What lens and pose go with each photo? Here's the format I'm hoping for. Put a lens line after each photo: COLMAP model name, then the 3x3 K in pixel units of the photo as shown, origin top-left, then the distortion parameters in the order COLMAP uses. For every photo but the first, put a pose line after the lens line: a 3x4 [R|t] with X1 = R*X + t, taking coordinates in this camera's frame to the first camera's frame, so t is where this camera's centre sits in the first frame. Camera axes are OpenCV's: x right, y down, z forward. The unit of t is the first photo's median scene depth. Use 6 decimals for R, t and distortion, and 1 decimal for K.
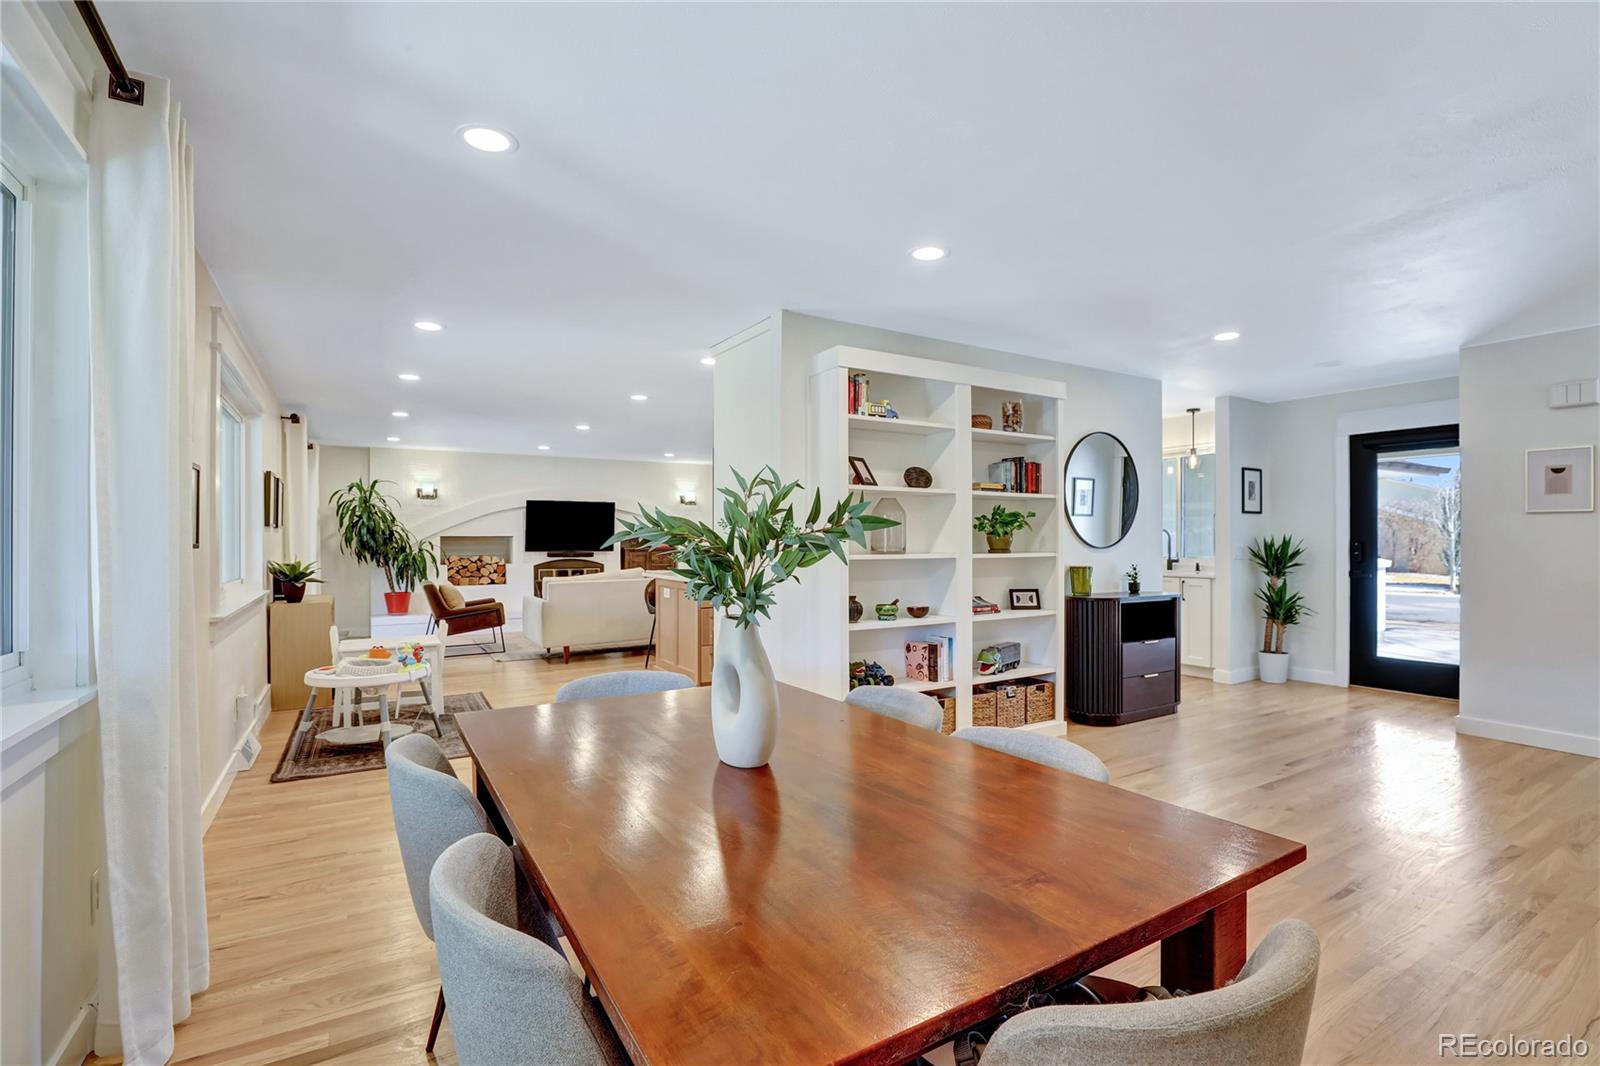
lens RADIAL K [[775.9, 0, 796.0], [0, 775.9, 547.7], [0, 0, 1]] dist [-0.029895, 0.000111]
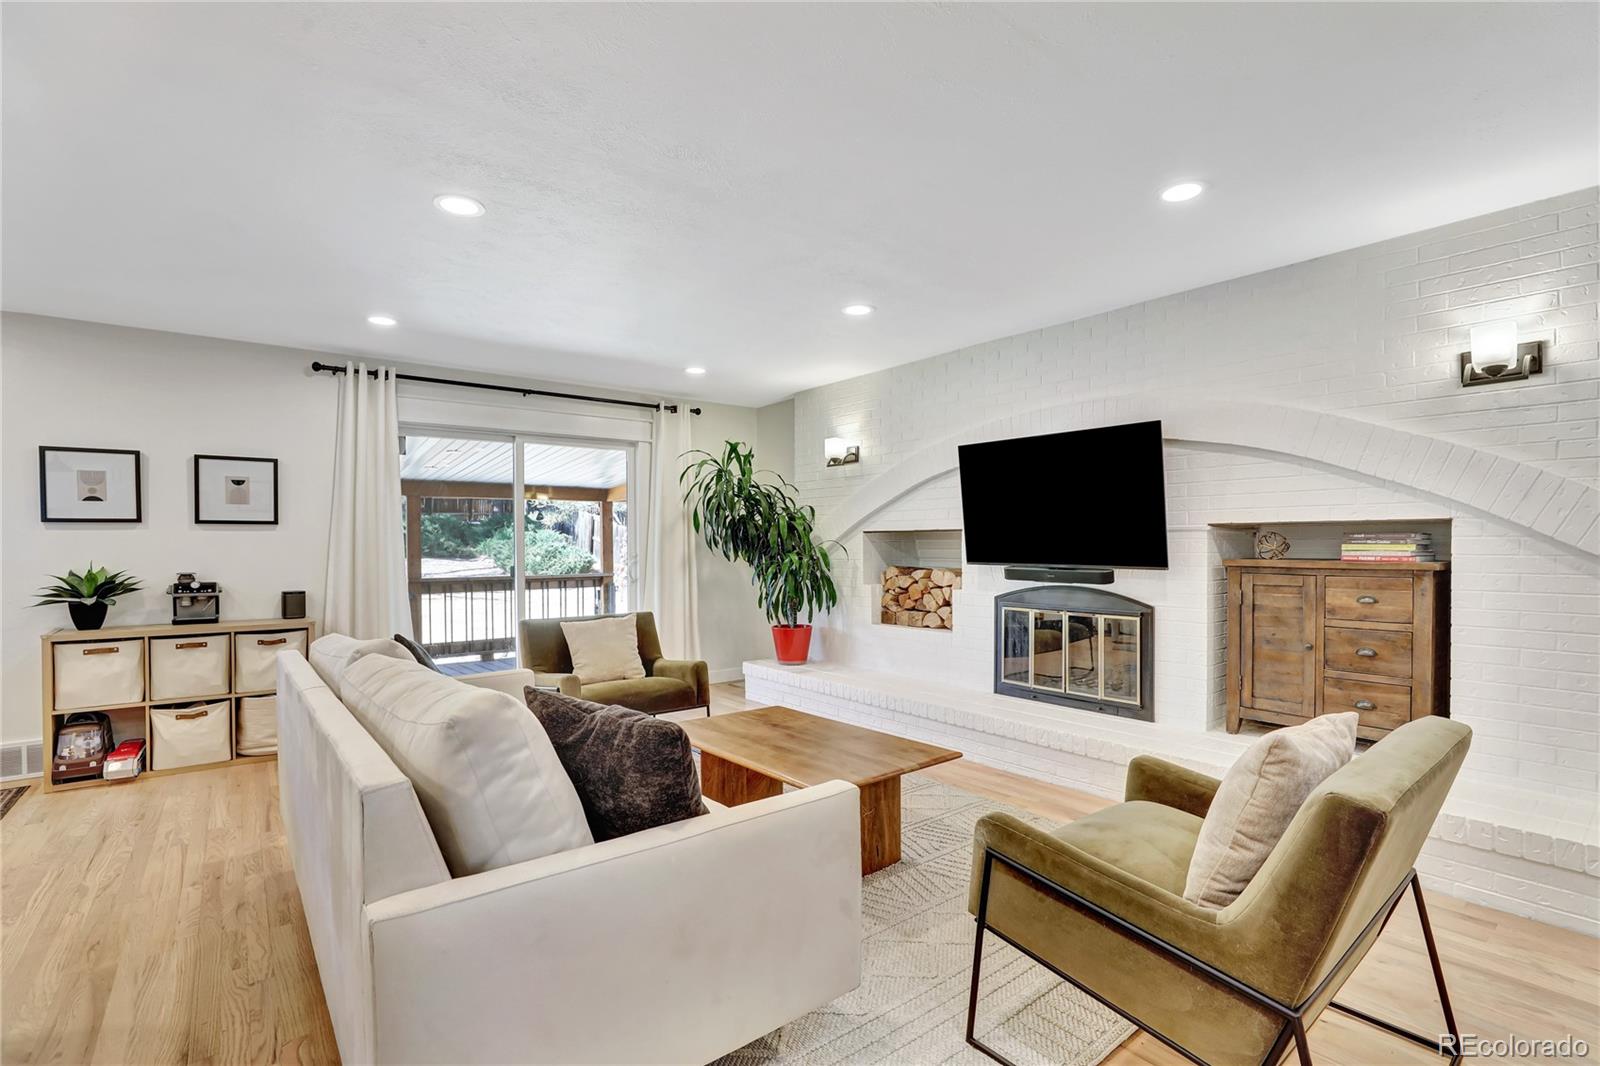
lens RADIAL K [[751.9, 0, 814.1], [0, 751.9, 533.7], [0, 0, 1]] dist [-0.030927, 0.000172]
pose [[0.137529, -0.008184, -0.990464, 0.065100], [-0.005485, 0.999944, -0.009024, -0.008153], [0.990483, 0.006674, 0.137477, 0.899268]]
